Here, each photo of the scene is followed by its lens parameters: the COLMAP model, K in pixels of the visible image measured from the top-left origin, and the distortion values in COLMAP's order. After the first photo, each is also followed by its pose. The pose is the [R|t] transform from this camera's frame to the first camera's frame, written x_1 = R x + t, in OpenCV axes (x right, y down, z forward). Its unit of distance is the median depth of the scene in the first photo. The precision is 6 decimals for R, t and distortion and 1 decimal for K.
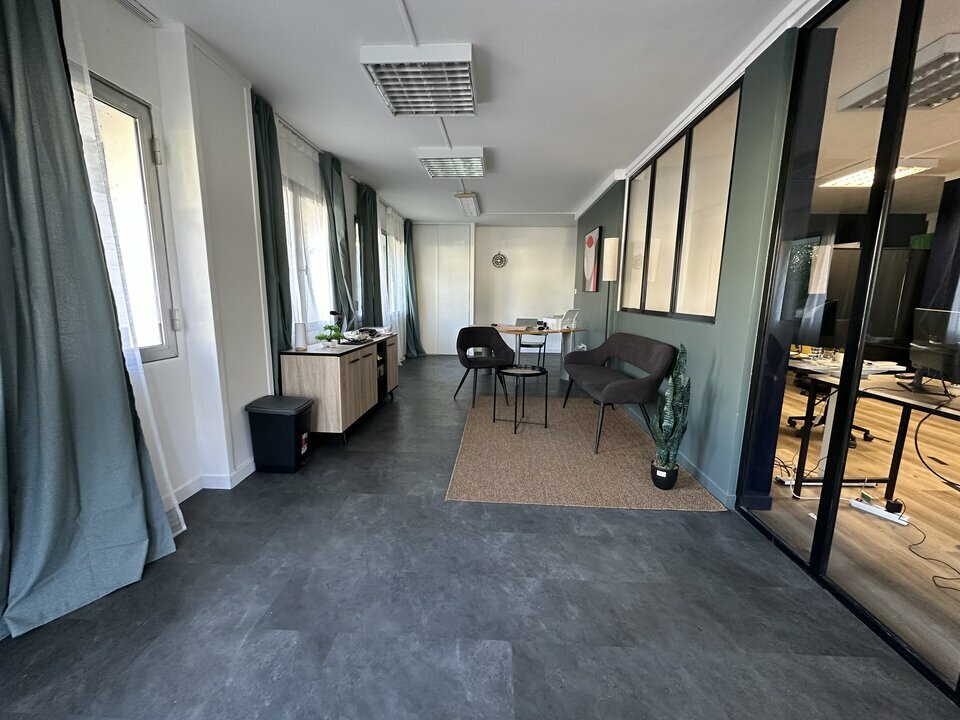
lens RADIAL K [[380.0, 0, 478.8], [0, 380.0, 359.1], [0, 0, 1]] dist [-0.003100, 0.000248]
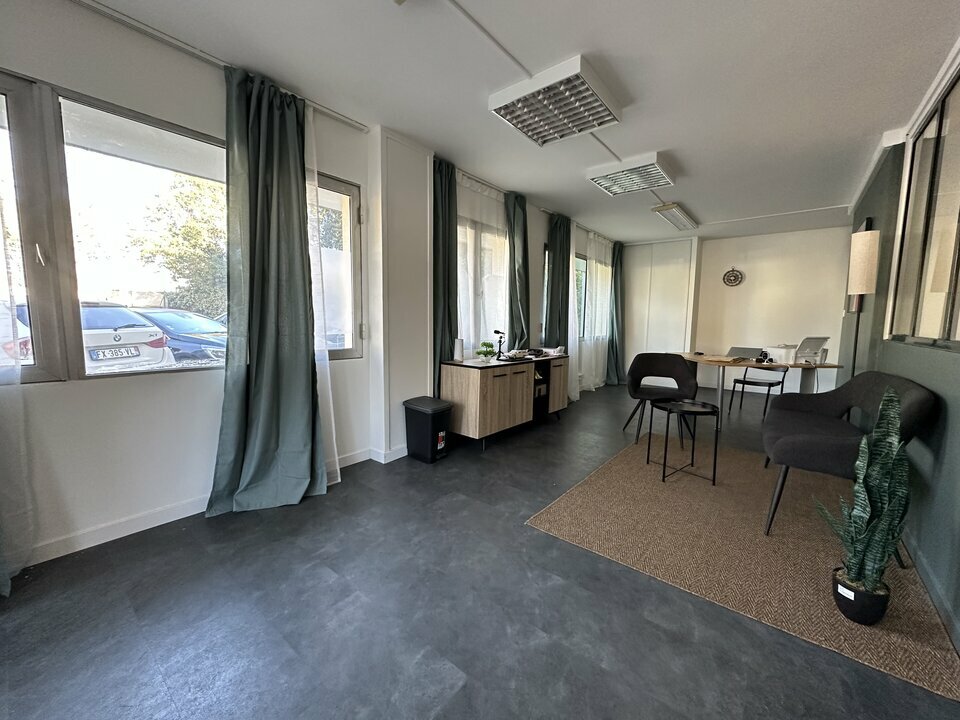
lens RADIAL K [[380.0, 0, 478.8], [0, 380.0, 359.1], [0, 0, 1]] dist [-0.003100, 0.000248]
pose [[0.806686, 0.059636, -0.587964, 0.310356], [-0.101889, 0.994032, -0.038968, 0.007729], [0.582131, 0.091342, 0.807948, 0.107053]]
